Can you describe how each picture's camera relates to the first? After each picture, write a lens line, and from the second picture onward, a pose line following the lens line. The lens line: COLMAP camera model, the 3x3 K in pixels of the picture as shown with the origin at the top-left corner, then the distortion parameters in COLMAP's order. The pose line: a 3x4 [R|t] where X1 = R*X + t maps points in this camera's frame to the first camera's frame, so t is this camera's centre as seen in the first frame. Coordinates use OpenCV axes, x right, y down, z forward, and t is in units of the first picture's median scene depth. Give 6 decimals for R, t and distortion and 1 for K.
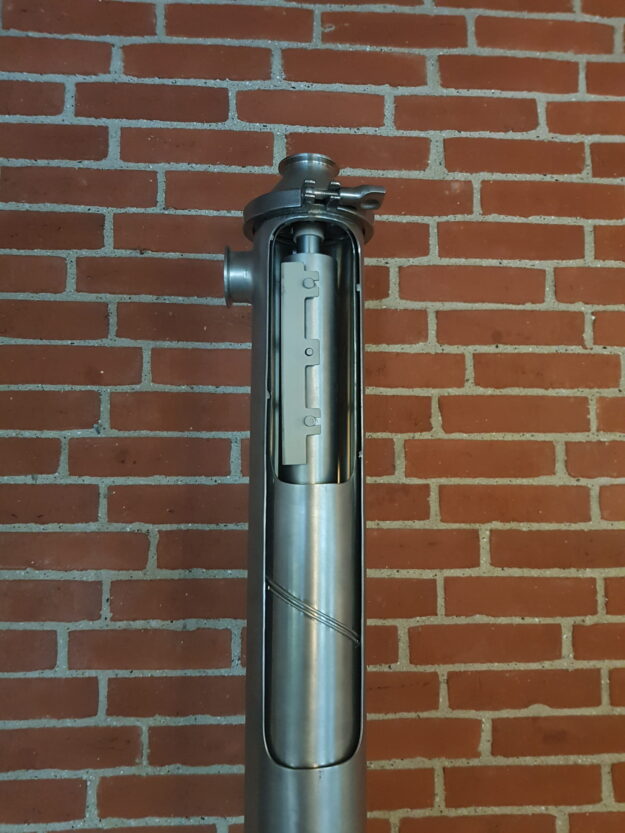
lens RADIAL K [[639.5, 0, 342.3], [0, 639.5, 427.5], [0, 0, 1]] dist [0.043360, -0.088569]
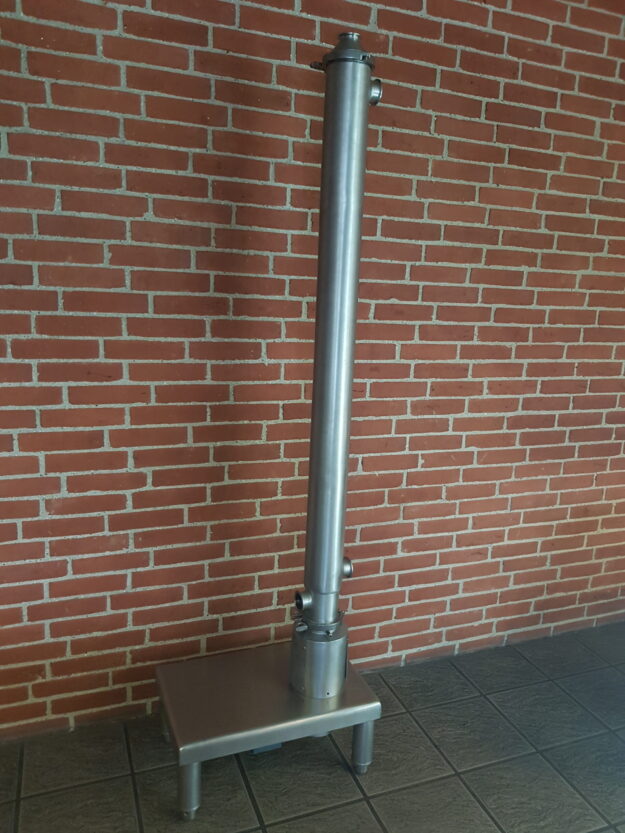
lens RADIAL K [[639.5, 0, 316.5], [0, 639.5, 420.5], [0, 0, 1]] dist [0.043360, -0.088569]
pose [[0.952236, -0.018888, 0.304780, -0.666629], [-0.076378, 0.951629, 0.297604, 0.179759], [-0.295659, -0.306668, 0.904732, -1.134094]]
